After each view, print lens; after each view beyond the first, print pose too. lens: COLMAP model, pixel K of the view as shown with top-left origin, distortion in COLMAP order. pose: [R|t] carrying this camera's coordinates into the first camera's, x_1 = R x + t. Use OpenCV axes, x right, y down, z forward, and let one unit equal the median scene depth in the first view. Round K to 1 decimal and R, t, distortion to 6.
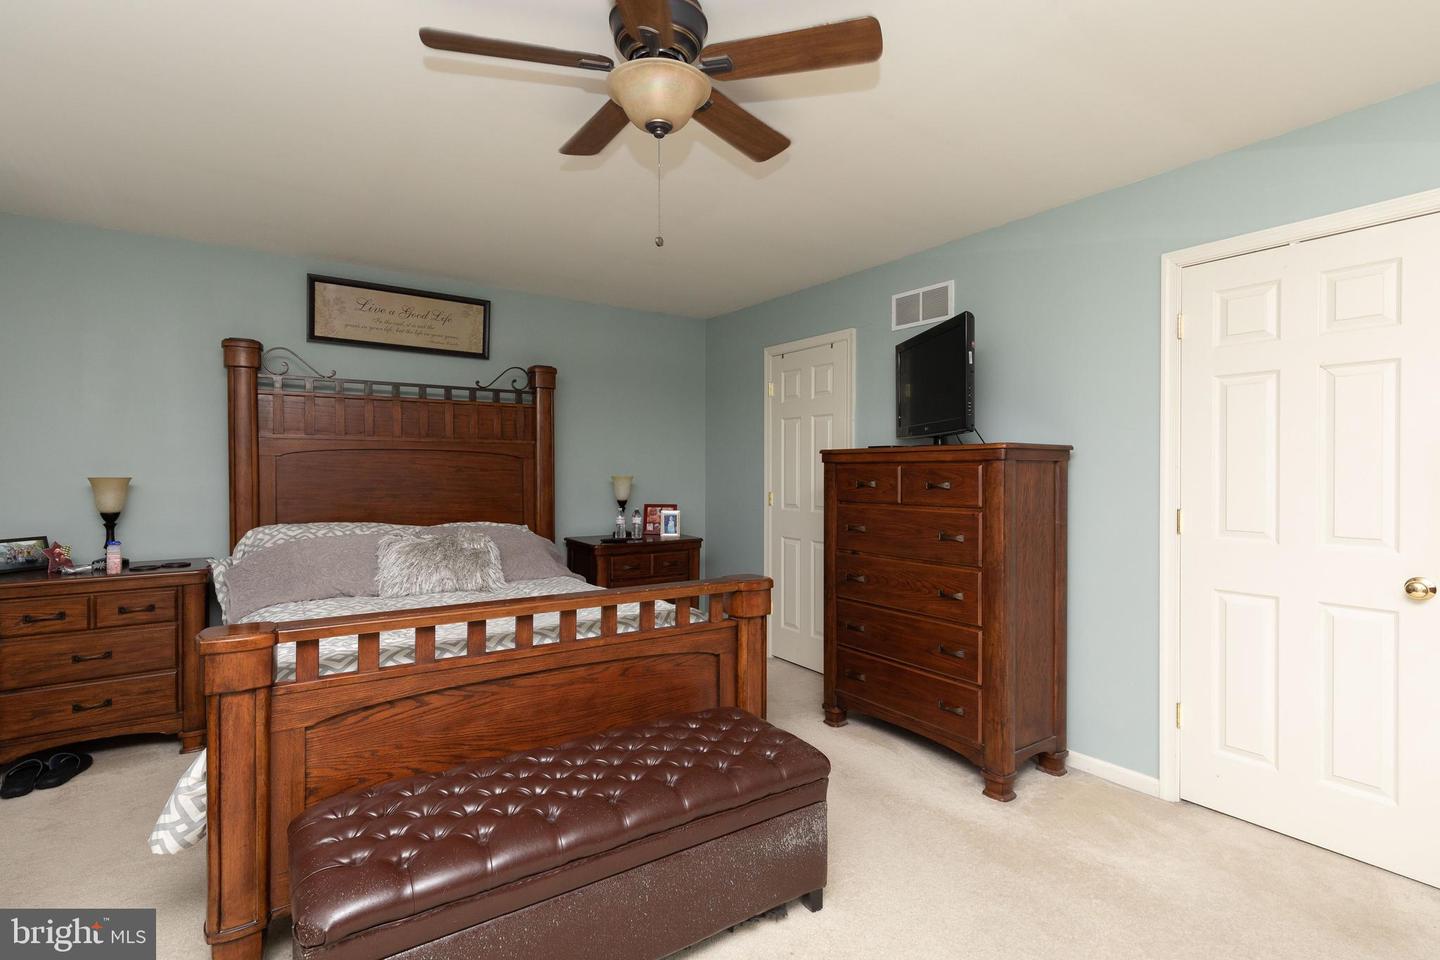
lens RADIAL K [[694.7, 0, 717.7], [0, 694.7, 474.0], [0, 0, 1]] dist [0.008019, -0.002129]
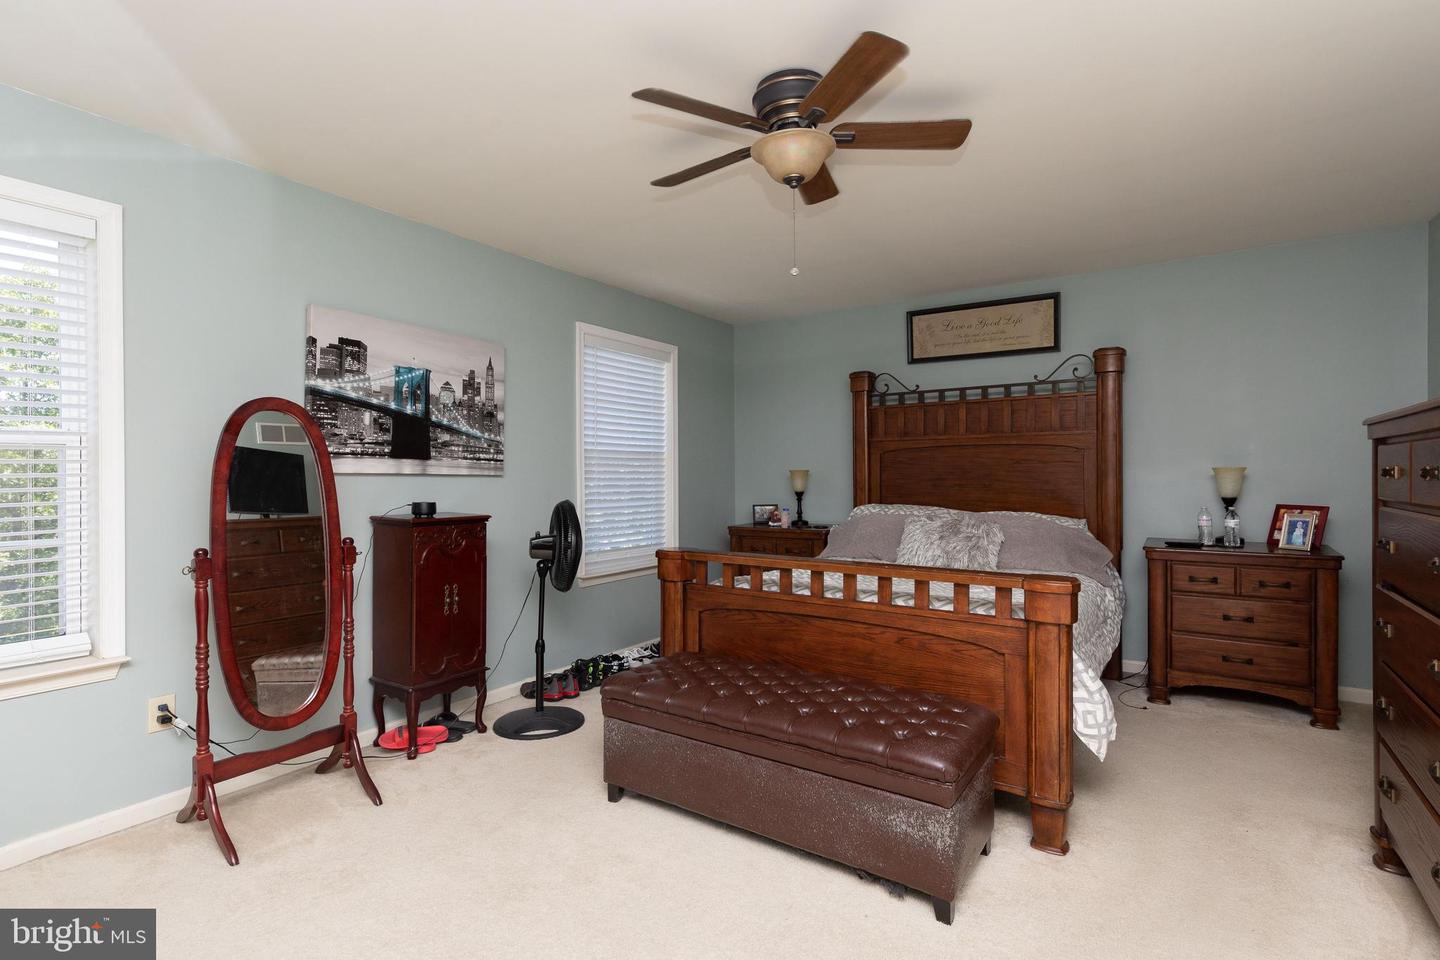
lens RADIAL K [[694.7, 0, 710.2], [0, 694.7, 482.6], [0, 0, 1]] dist [0.008019, -0.002129]
pose [[0.348652, 0.011069, -0.937187, 0.478751], [0.001147, 0.999924, 0.012236, 0.012330], [0.937251, -0.005341, 0.348613, 0.201748]]
